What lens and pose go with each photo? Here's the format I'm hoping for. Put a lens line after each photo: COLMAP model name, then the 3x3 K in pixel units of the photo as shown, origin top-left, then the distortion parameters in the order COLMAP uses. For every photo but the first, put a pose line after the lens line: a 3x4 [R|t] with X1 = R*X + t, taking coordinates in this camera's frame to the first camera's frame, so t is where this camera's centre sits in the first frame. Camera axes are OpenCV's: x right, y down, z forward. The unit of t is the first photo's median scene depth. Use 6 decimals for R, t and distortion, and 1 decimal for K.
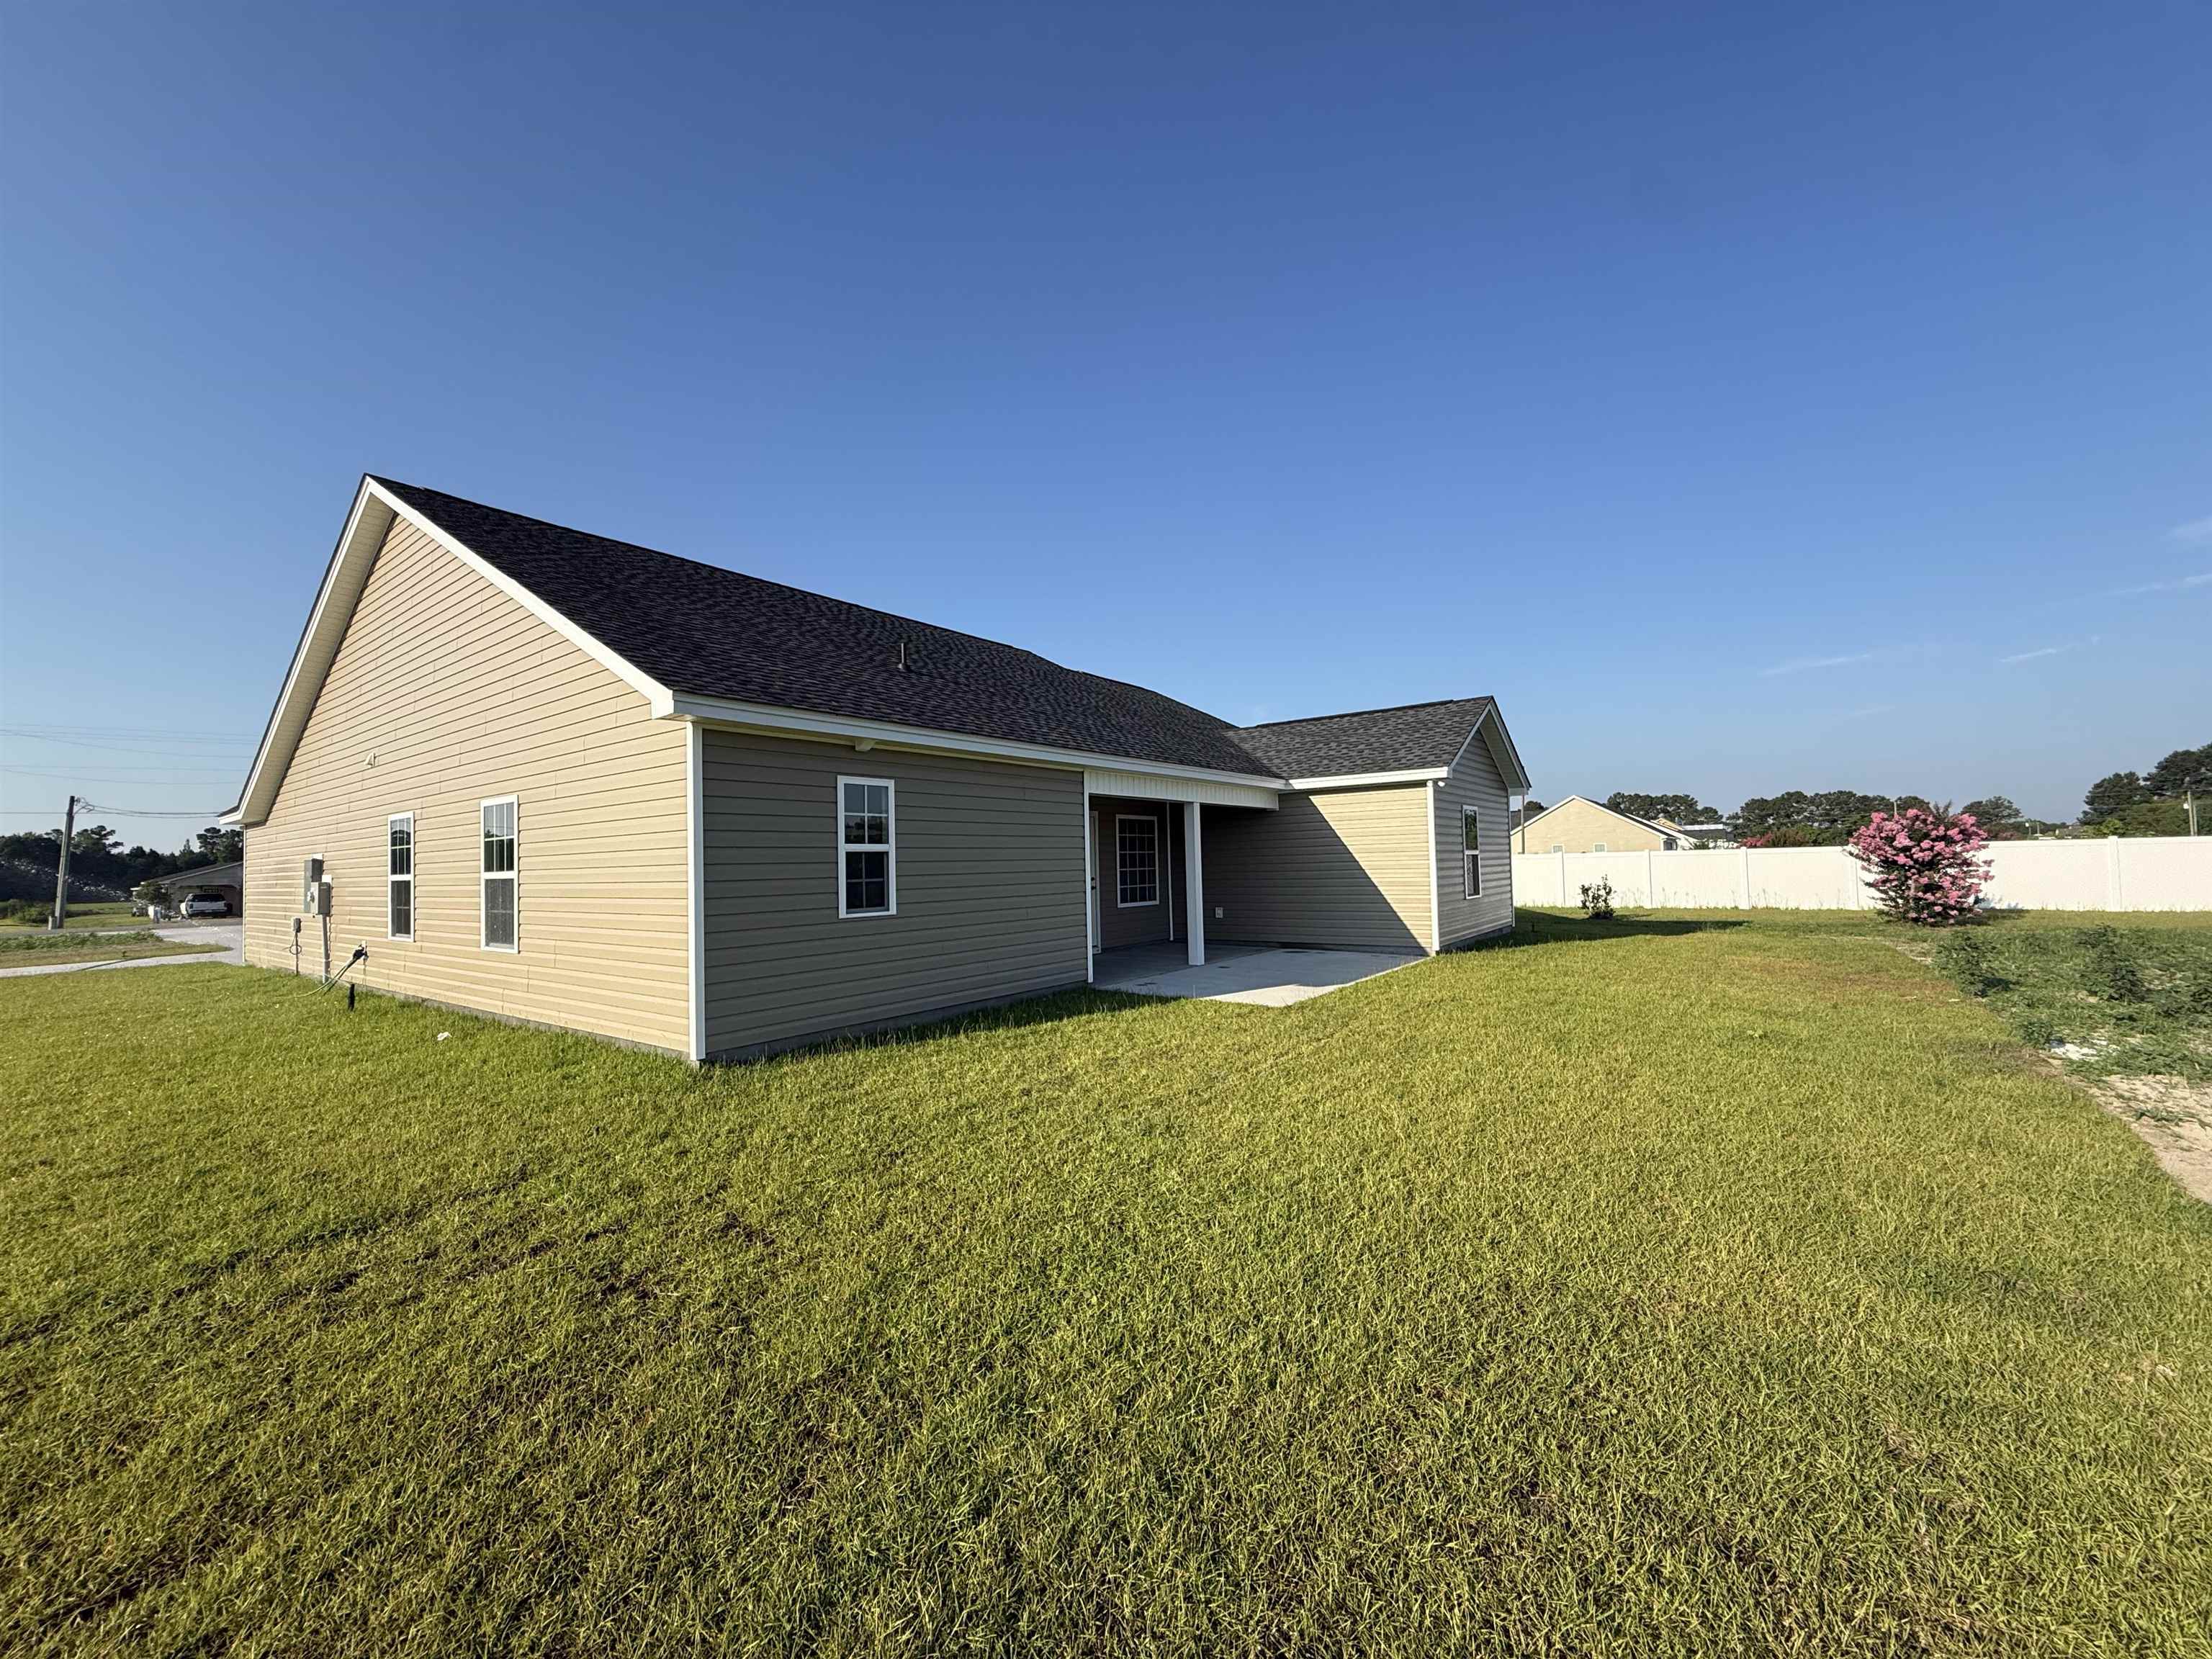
lens RADIAL K [[895.8, 0, 1106.0], [0, 895.8, 829.5], [0, 0, 1]] dist [0.037499, 0.000043]
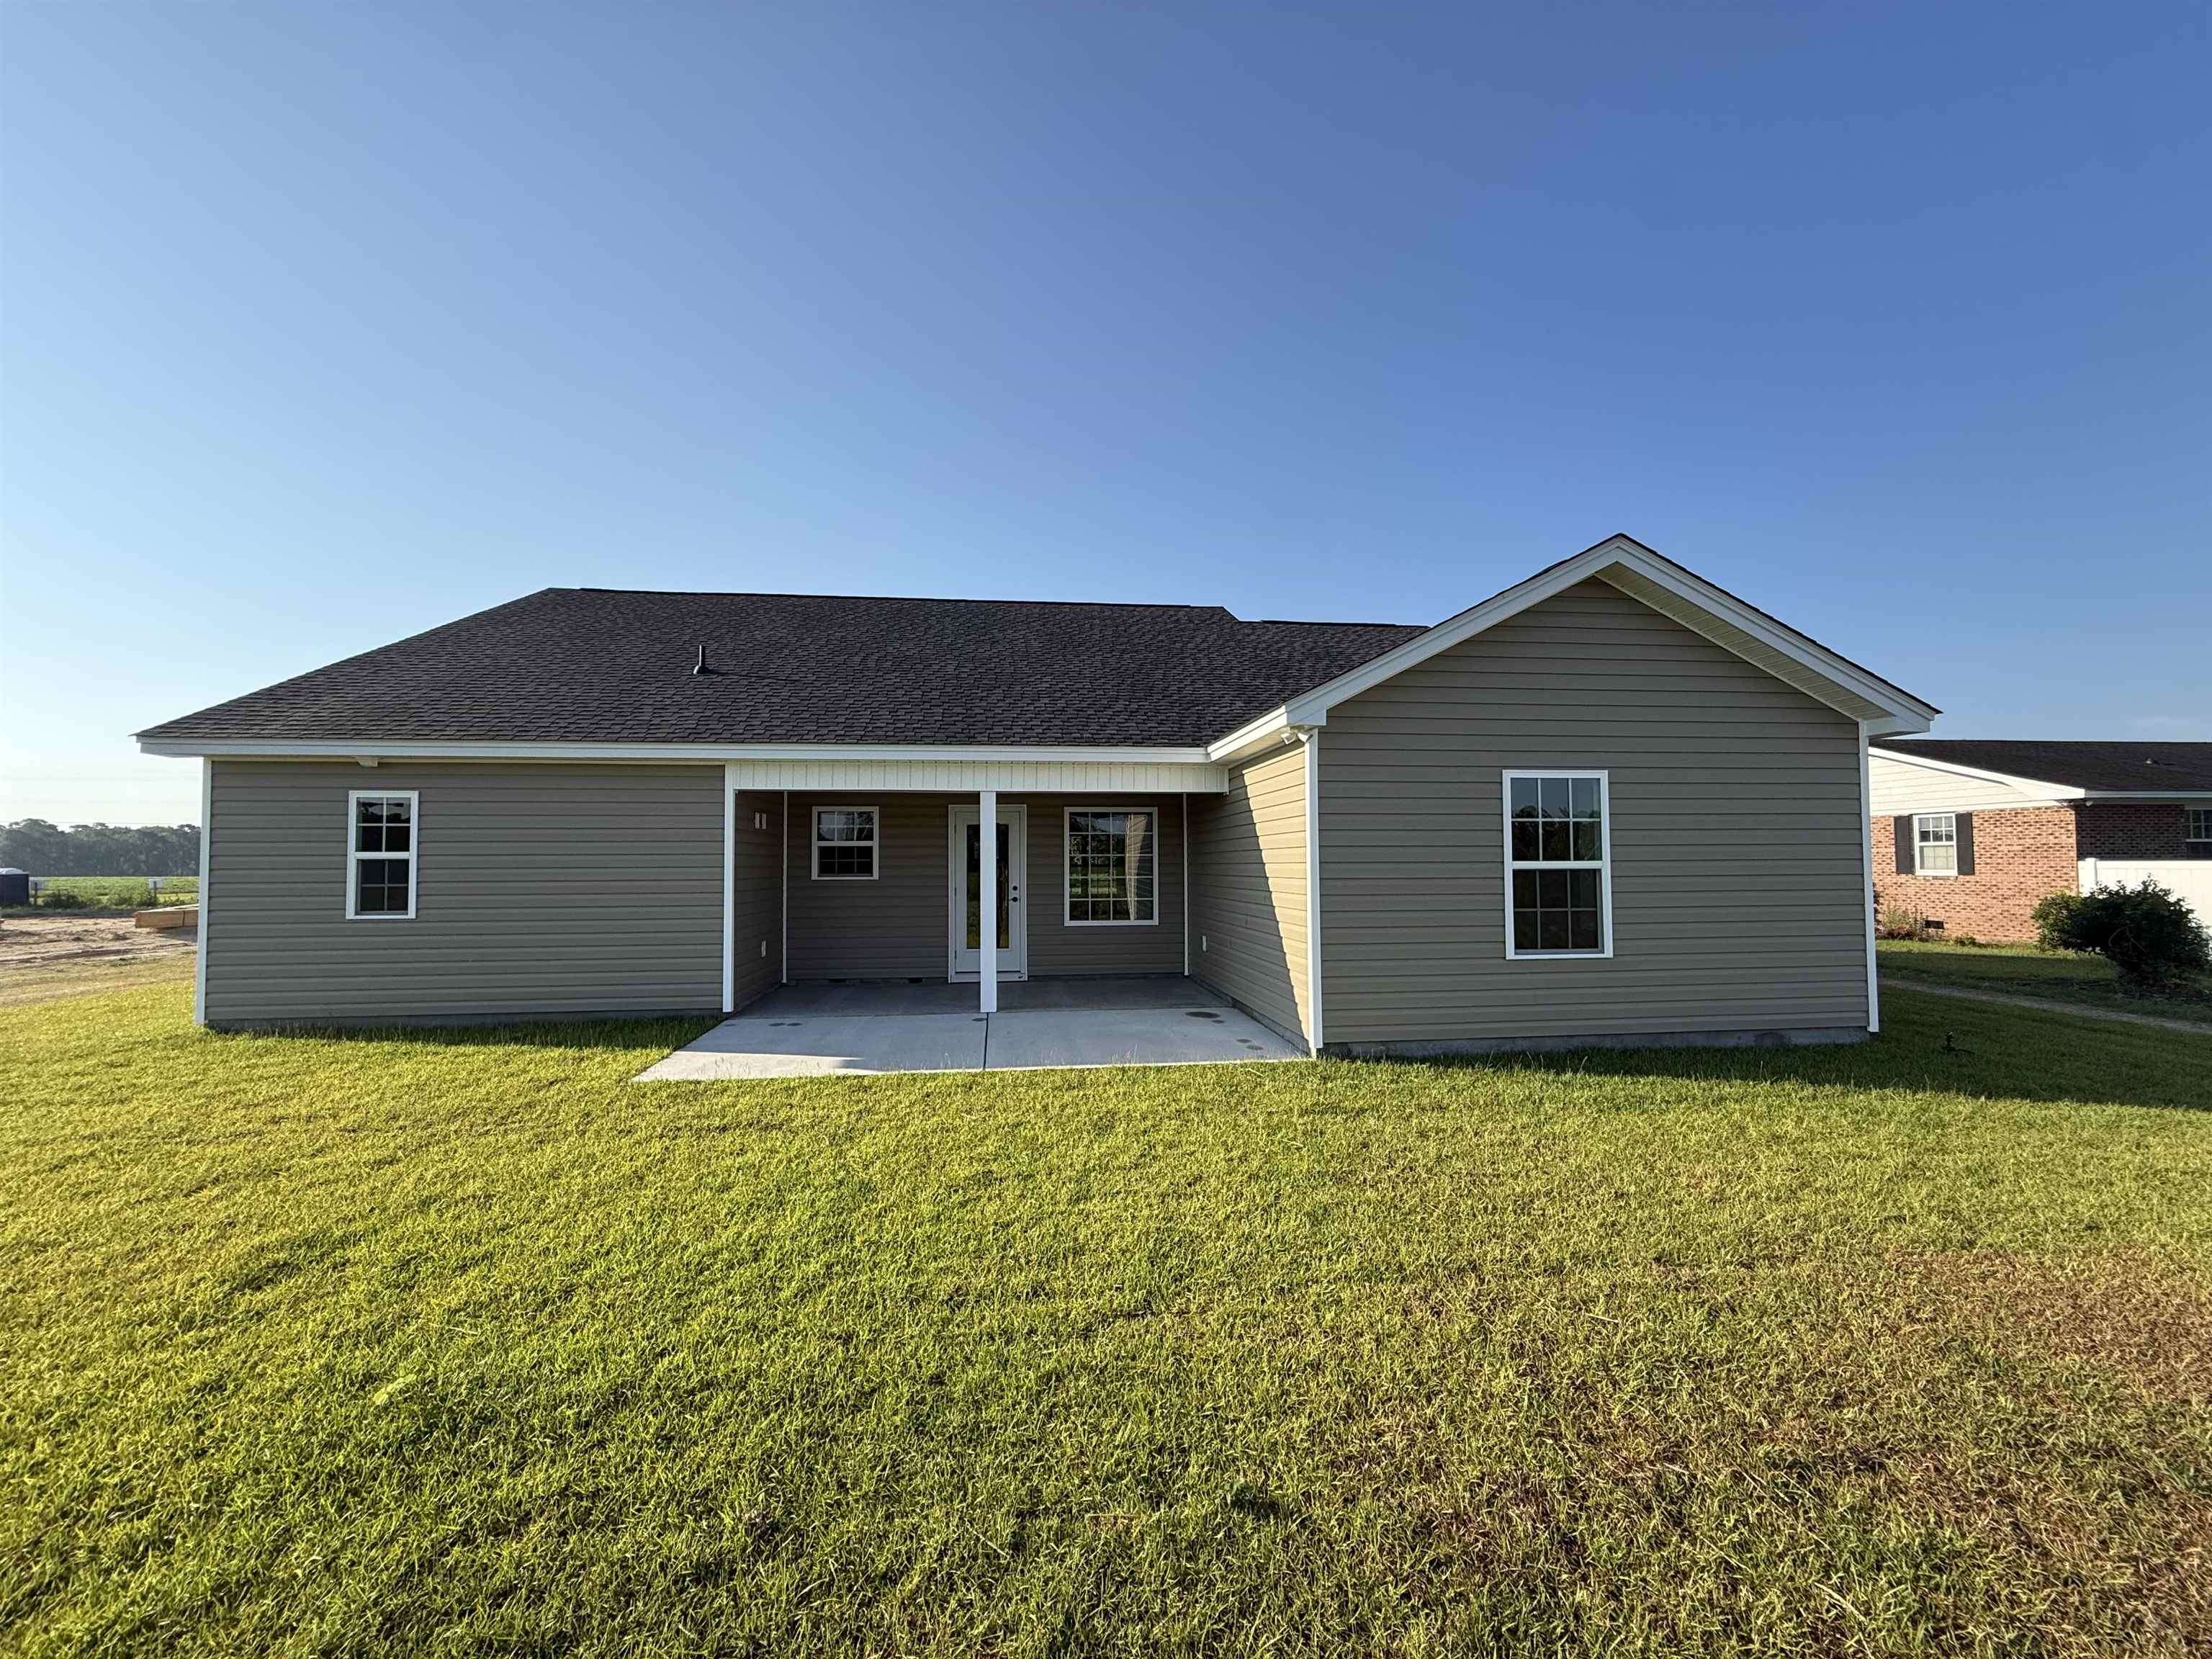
lens RADIAL K [[895.8, 0, 1106.0], [0, 895.8, 829.5], [0, 0, 1]] dist [0.037499, 0.000043]
pose [[0.693128, -0.019998, -0.720538, 0.872741], [0.020205, 0.999761, -0.008311, 0.012091], [0.720532, -0.008798, 0.693366, 0.663557]]
